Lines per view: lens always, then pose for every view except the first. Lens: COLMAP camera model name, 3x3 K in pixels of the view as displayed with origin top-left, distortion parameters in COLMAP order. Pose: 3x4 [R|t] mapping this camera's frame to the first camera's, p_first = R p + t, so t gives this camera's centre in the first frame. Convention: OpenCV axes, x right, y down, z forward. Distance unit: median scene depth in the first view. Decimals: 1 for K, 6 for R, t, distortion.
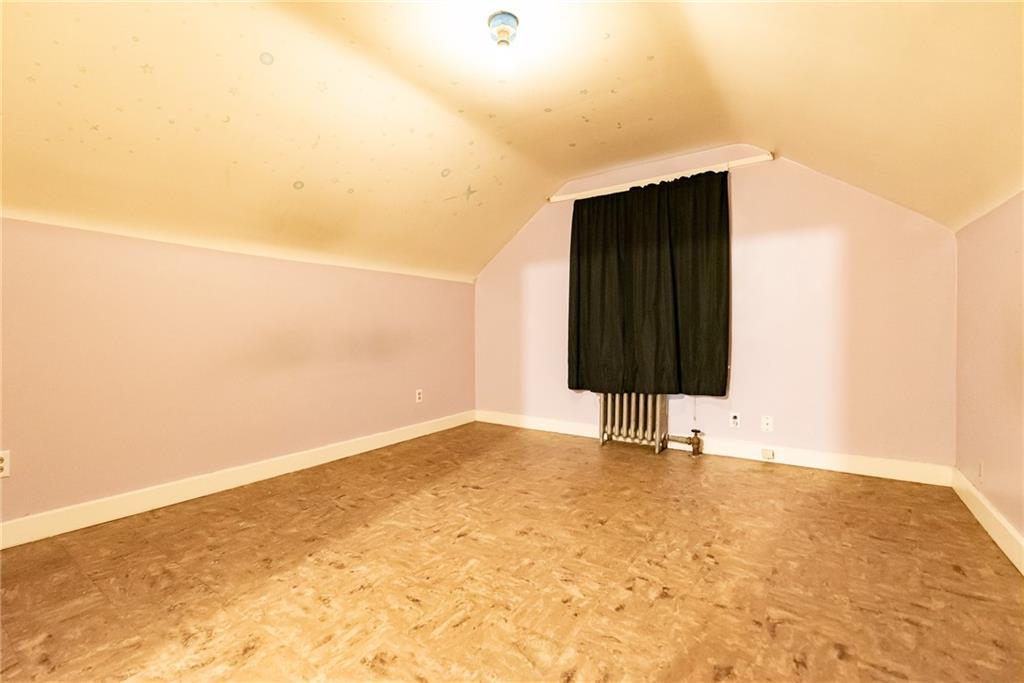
lens RADIAL K [[445.5, 0, 511.3], [0, 445.5, 338.4], [0, 0, 1]] dist [0.000841, -0.000535]
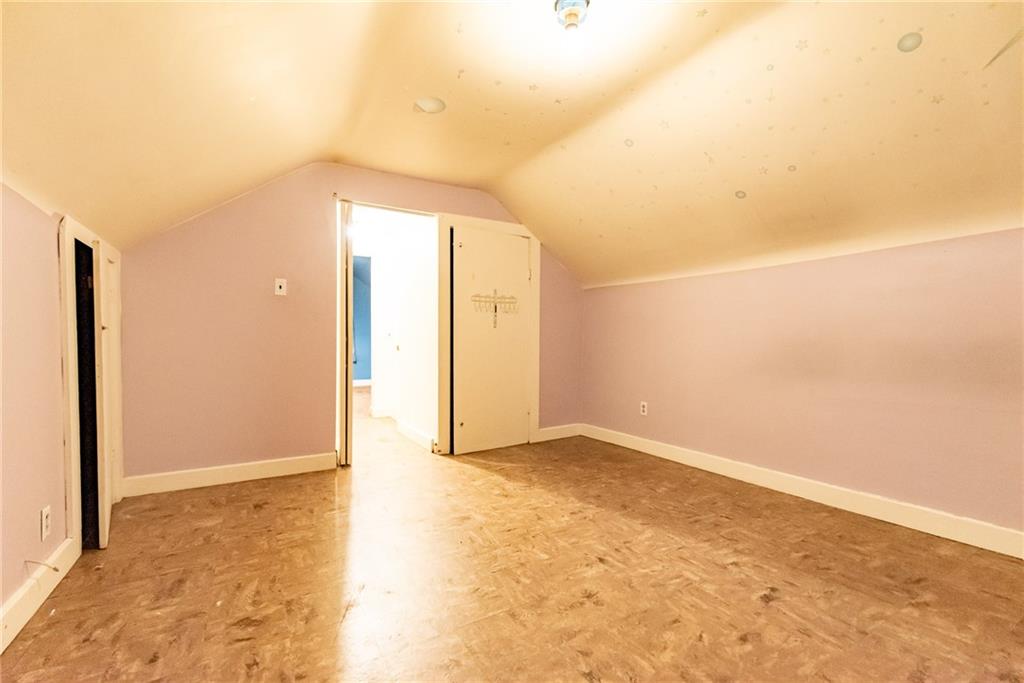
lens RADIAL K [[445.5, 0, 511.6], [0, 445.5, 341.8], [0, 0, 1]] dist [0.000841, -0.000535]
pose [[-0.425676, 0.008529, -0.904836, 0.755680], [-0.009113, 0.999864, 0.013711, -0.028571], [0.904830, 0.014082, -0.425540, 1.128516]]
